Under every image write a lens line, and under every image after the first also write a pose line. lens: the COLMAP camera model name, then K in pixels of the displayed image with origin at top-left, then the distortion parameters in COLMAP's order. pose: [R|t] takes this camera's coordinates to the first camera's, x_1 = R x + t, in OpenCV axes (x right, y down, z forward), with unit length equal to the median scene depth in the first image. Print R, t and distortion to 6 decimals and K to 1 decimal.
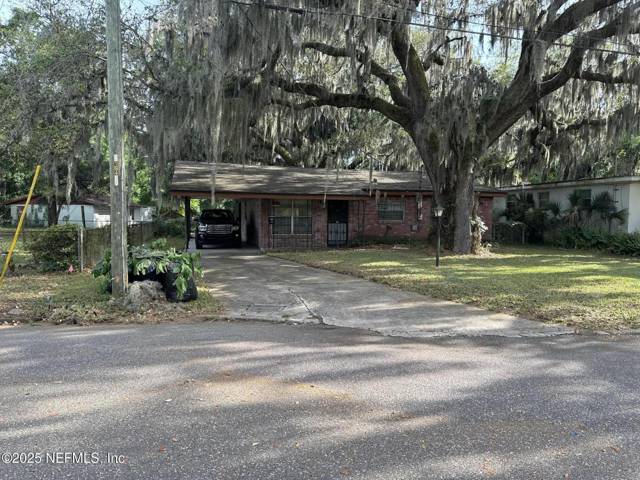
lens RADIAL K [[437.3, 0, 323.1], [0, 437.3, 244.3], [0, 0, 1]] dist [0.067522, 0.001565]
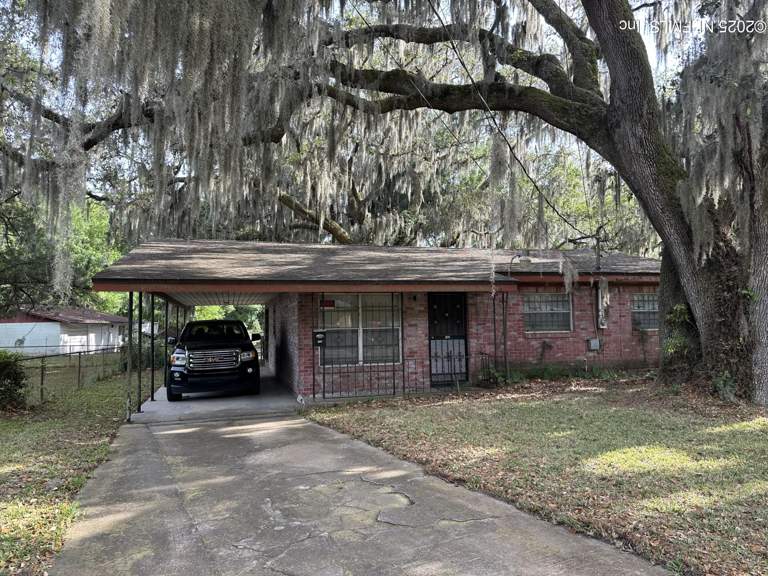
lens RADIAL K [[524.7, 0, 387.9], [0, 524.7, 282.5], [0, 0, 1]] dist [0.067522, 0.001565]
pose [[0.999479, -0.028479, 0.015216, -0.044702], [0.030413, 0.988616, -0.147355, -0.025436], [-0.010846, 0.147740, 0.988967, 0.377655]]
